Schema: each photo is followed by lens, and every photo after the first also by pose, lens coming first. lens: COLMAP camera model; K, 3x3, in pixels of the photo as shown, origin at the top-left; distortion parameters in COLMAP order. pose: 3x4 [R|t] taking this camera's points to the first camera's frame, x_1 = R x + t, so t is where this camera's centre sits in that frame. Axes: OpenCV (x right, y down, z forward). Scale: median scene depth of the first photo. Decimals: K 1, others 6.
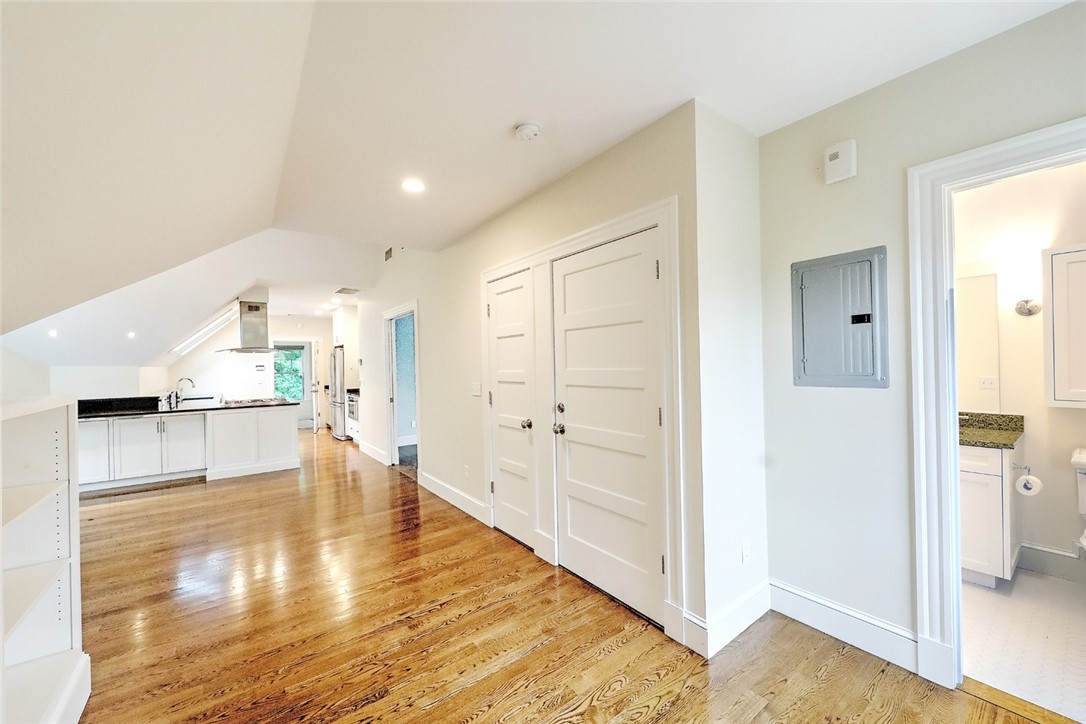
lens RADIAL K [[416.4, 0, 548.9], [0, 416.4, 362.3], [0, 0, 1]] dist [-0.002005, -0.000329]
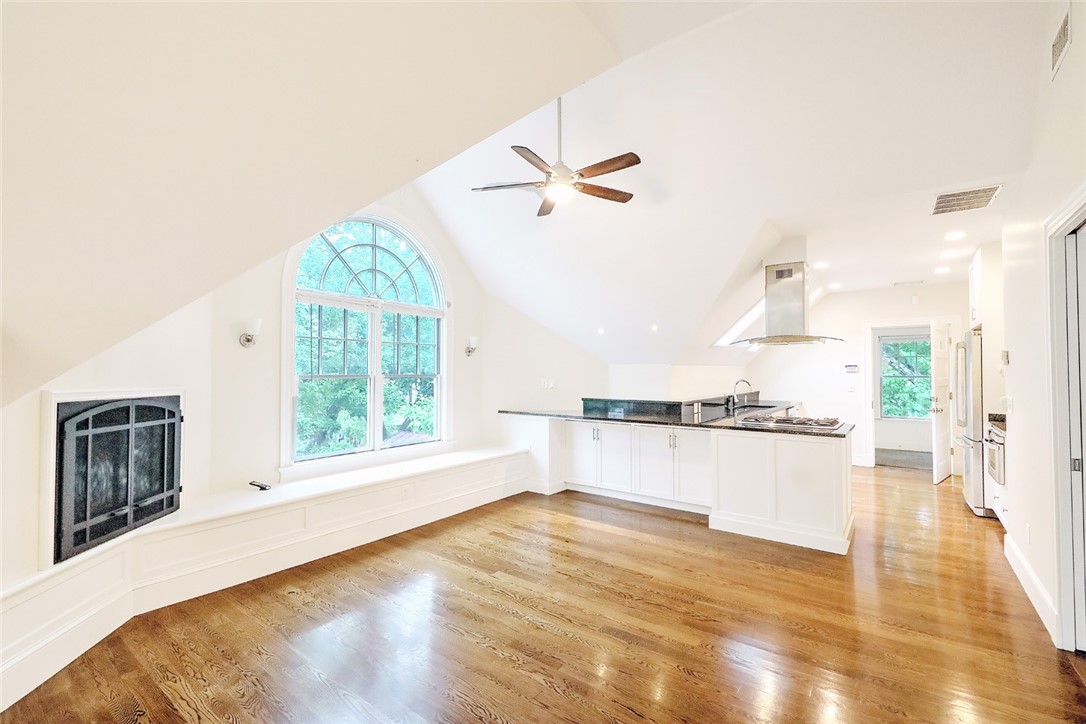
lens RADIAL K [[475.6, 0, 539.5], [0, 475.6, 364.6], [0, 0, 1]] dist [0.004534, 0.000305]
pose [[0.260503, 0.005135, -0.965459, -0.123886], [0.000616, 0.999985, 0.005485, 0.004038], [0.965473, -0.002024, 0.260496, 0.516390]]
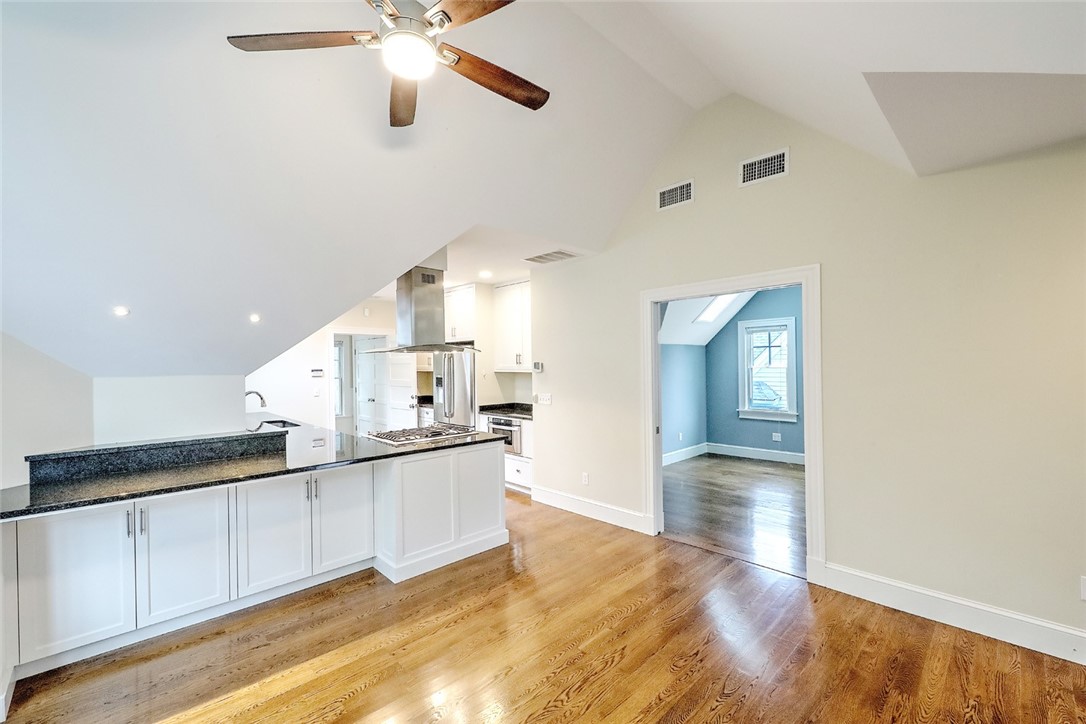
lens RADIAL K [[455.6, 0, 547.4], [0, 455.6, 362.7], [0, 0, 1]] dist [0.001364, 0.000283]
pose [[0.993477, 0.007365, 0.113796, -0.696270], [-0.007579, 0.999970, 0.001450, -0.012309], [-0.113782, -0.002303, 0.993503, 0.375785]]
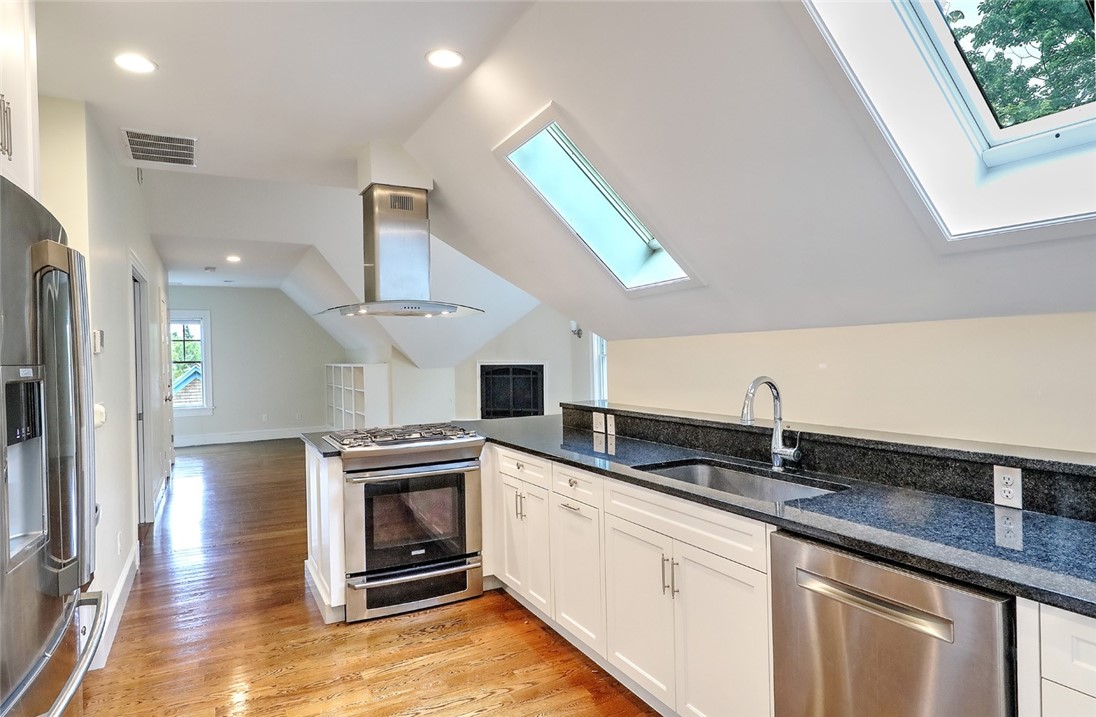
lens RADIAL K [[625.2, 0, 548.0], [0, 625.2, 358.5], [0, 0, 1]] dist [0.001865, 0.000236]
pose [[-0.985883, 0.039992, 0.162591, -1.094914], [0.040594, 0.999176, 0.000383, 0.029681], [-0.162442, 0.006978, -0.986693, 1.820686]]
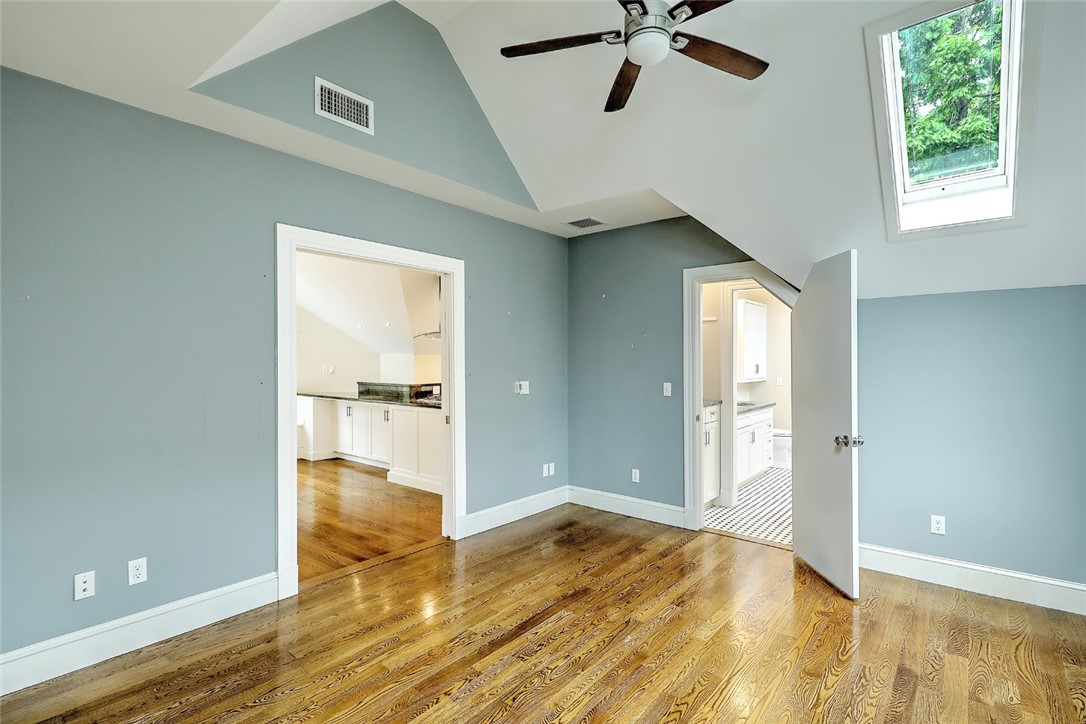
lens RADIAL K [[519.6, 0, 543.0], [0, 519.6, 362.0], [0, 0, 1]] dist [0.005826, 0.000094]
pose [[0.227890, 0.025044, -0.973365, 0.348230], [-0.000657, 0.999673, 0.025568, -0.003668], [0.973687, -0.005187, 0.227832, 1.076860]]
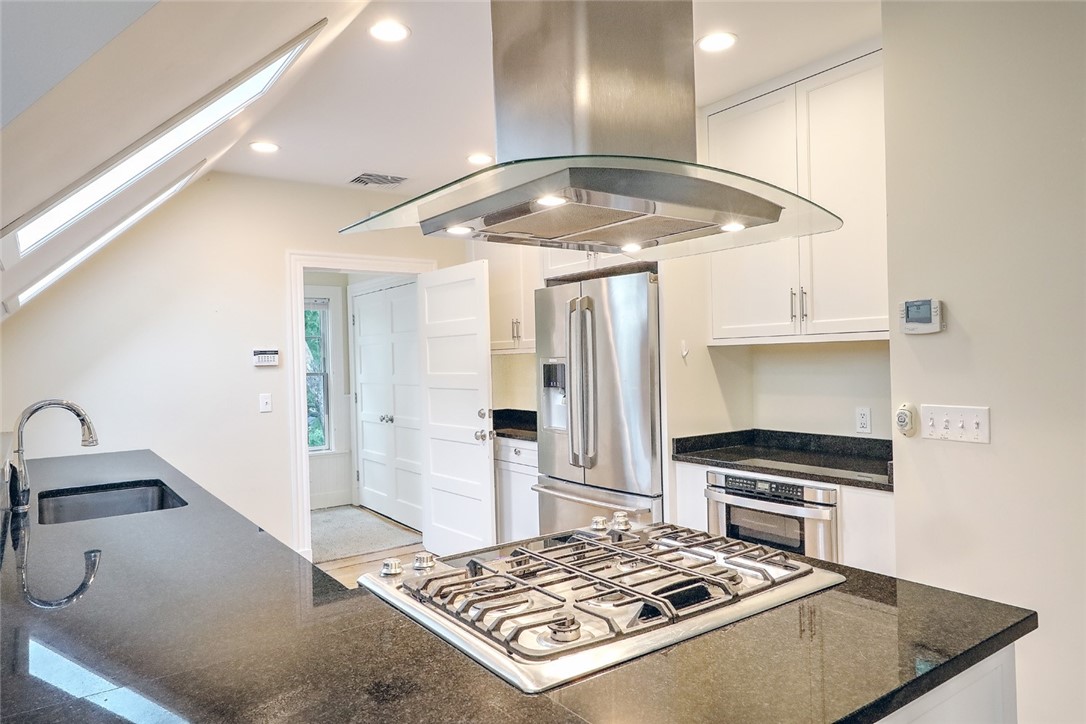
lens RADIAL K [[700.3, 0, 543.0], [0, 700.3, 362.0], [0, 0, 1]] dist [0.002435, 0.000559]
pose [[0.999480, -0.006004, -0.031687, -0.832076], [0.006322, 0.999930, 0.009965, 0.021281], [0.031625, -0.010160, 0.999448, 0.883597]]
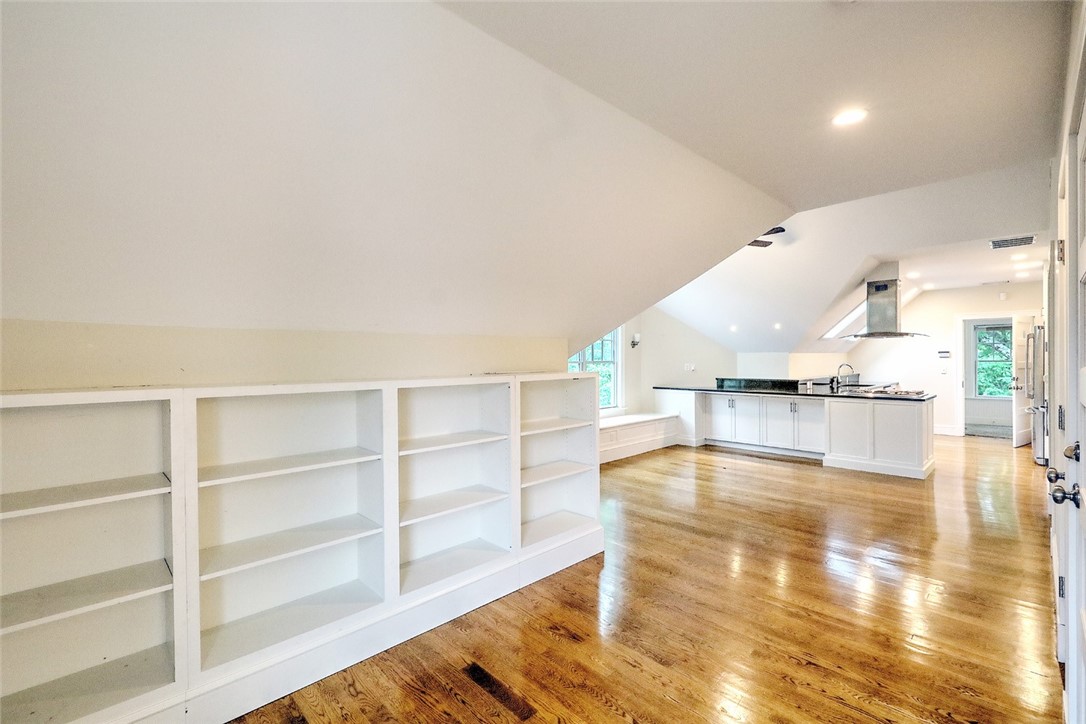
lens RADIAL K [[475.6, 0, 539.5], [0, 475.6, 364.6], [0, 0, 1]] dist [0.004534, 0.000305]
pose [[0.110667, 0.029842, -0.993409, 0.255692], [0.009865, 0.999467, 0.031123, -0.005658], [0.993809, -0.013244, 0.110313, 0.182977]]
